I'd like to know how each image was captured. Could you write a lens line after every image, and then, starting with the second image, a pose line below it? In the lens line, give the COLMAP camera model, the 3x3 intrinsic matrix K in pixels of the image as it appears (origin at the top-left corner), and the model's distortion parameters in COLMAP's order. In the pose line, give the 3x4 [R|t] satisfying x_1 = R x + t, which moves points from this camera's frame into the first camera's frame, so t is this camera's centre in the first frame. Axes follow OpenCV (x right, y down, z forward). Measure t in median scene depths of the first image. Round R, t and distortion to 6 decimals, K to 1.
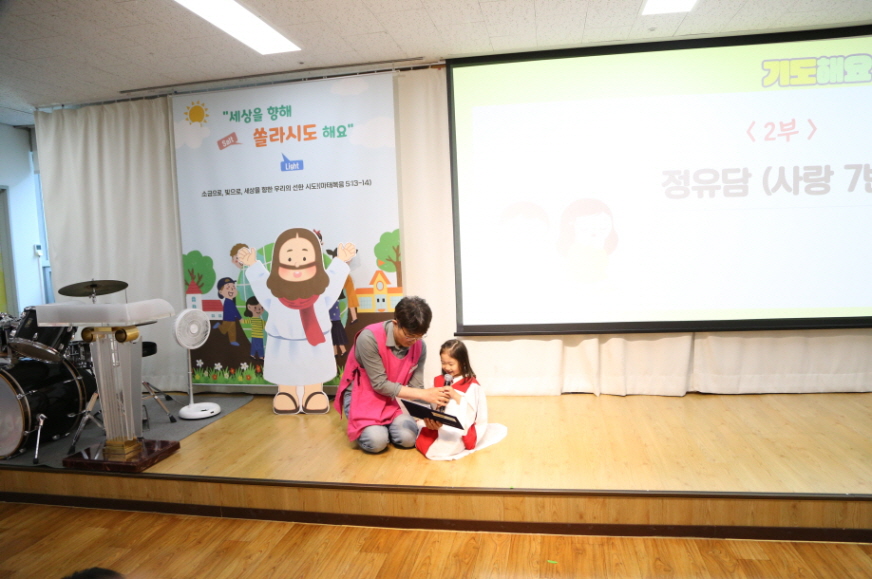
lens RADIAL K [[605.6, 0, 440.0], [0, 605.6, 293.7], [0, 0, 1]] dist [-0.121895, 0.075505]
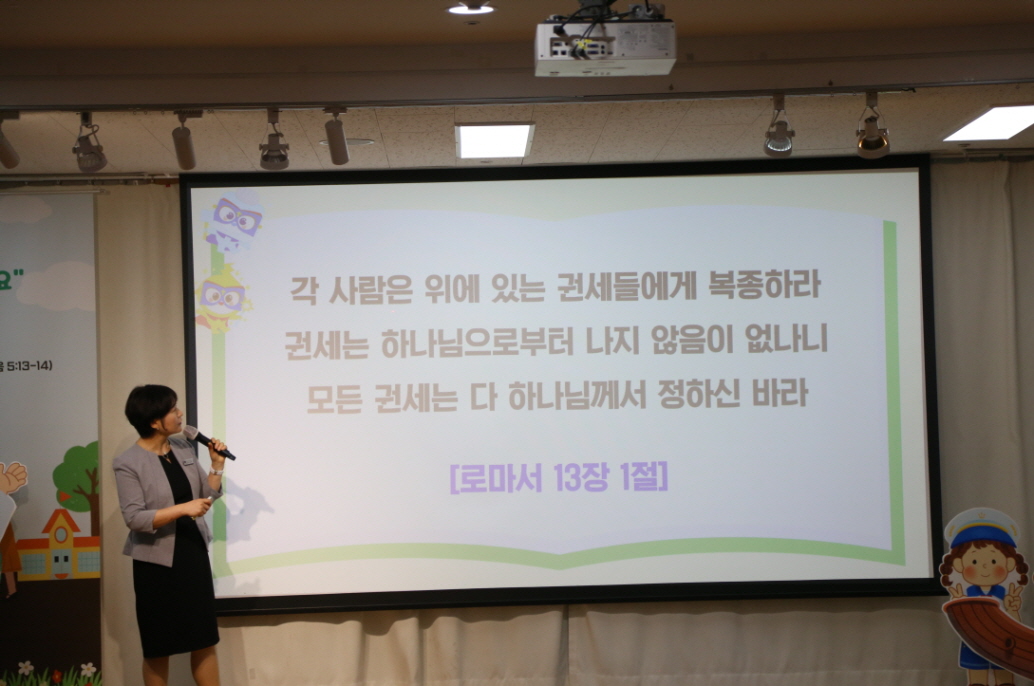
lens RADIAL K [[3026.9, 0, 520.2], [0, 3026.9, 360.4], [0, 0, 1]] dist [0.788631, -0.452240]
pose [[0.980823, 0.020566, 0.193815, -0.255137], [0.004953, 0.991467, -0.130268, 0.222582], [-0.194840, 0.128729, 0.972351, -2.154429]]
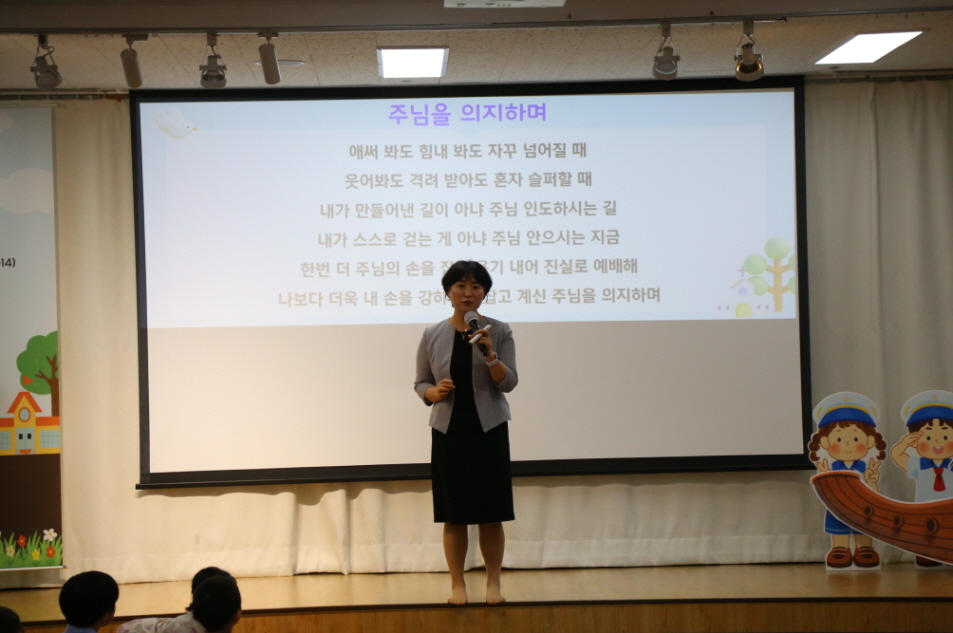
lens RADIAL K [[2756.7, 0, 479.1], [0, 2756.7, 339.3], [0, 0, 1]] dist [0.732527, 0.075825]
pose [[0.978690, 0.017340, 0.204611, -0.250562], [0.003568, 0.994842, -0.101375, 0.227390], [-0.205313, 0.099945, 0.973580, -2.208759]]
